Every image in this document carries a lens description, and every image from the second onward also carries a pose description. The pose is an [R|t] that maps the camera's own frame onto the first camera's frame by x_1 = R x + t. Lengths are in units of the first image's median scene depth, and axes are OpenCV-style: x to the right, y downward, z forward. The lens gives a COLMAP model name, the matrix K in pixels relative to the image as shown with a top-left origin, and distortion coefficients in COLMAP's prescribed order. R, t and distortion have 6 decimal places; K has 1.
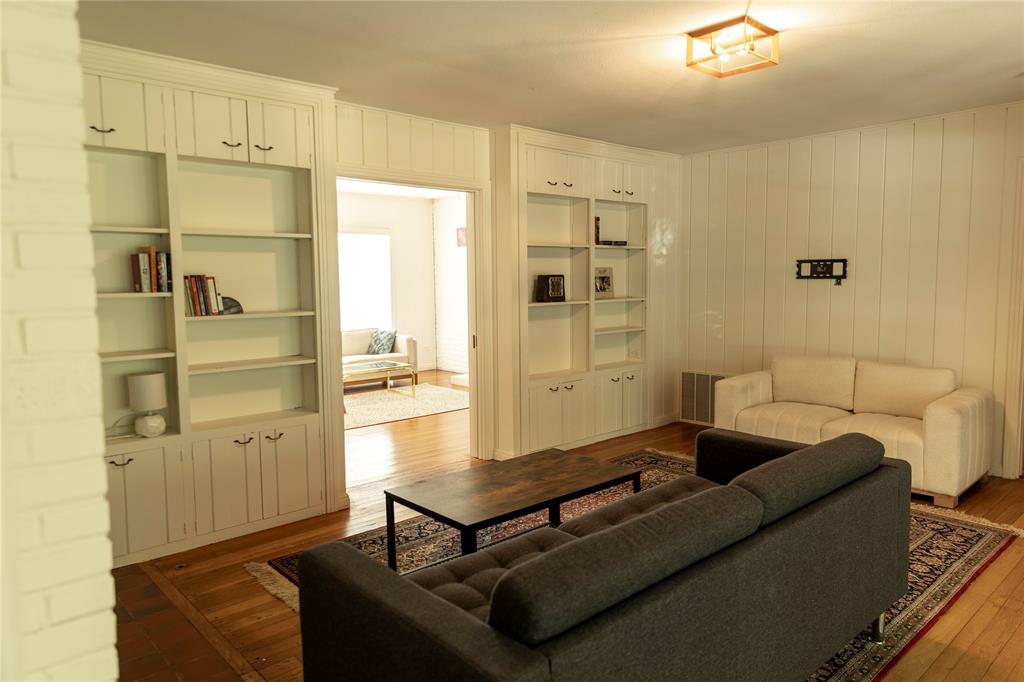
lens RADIAL K [[687.5, 0, 512.6], [0, 687.5, 336.0], [0, 0, 1]] dist [0.010954, 0.001454]
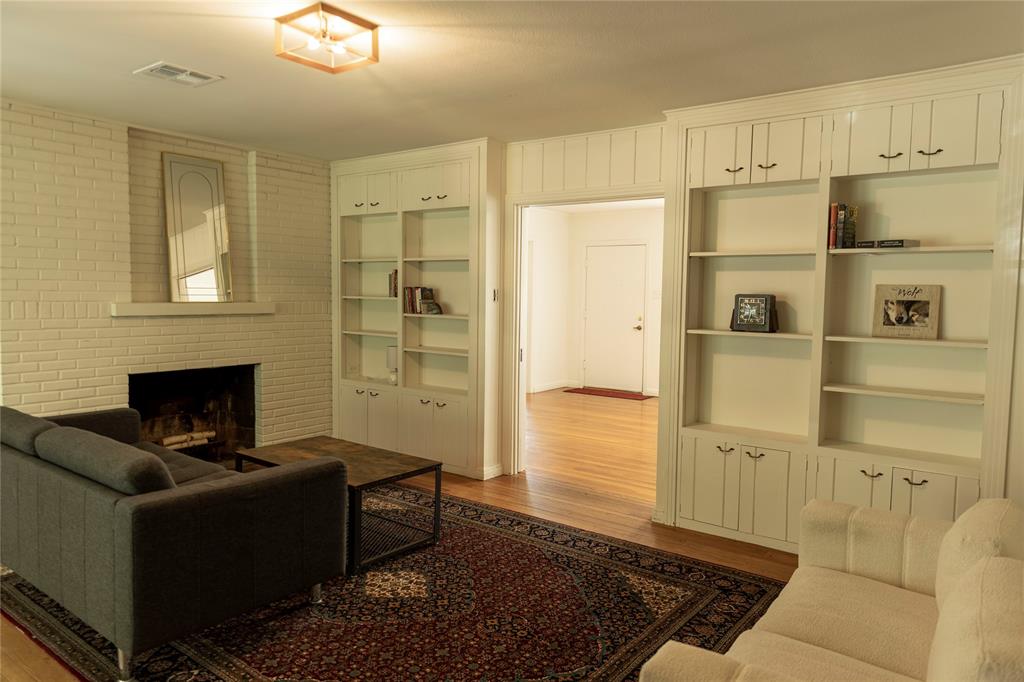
lens RADIAL K [[673.1, 0, 540.8], [0, 673.1, 339.4], [0, 0, 1]] dist [-0.003443, -0.000746]
pose [[0.200263, 0.080354, -0.976442, 0.654966], [-0.105405, 0.992614, 0.060067, -0.056235], [0.974056, 0.090893, 0.207253, 0.592048]]
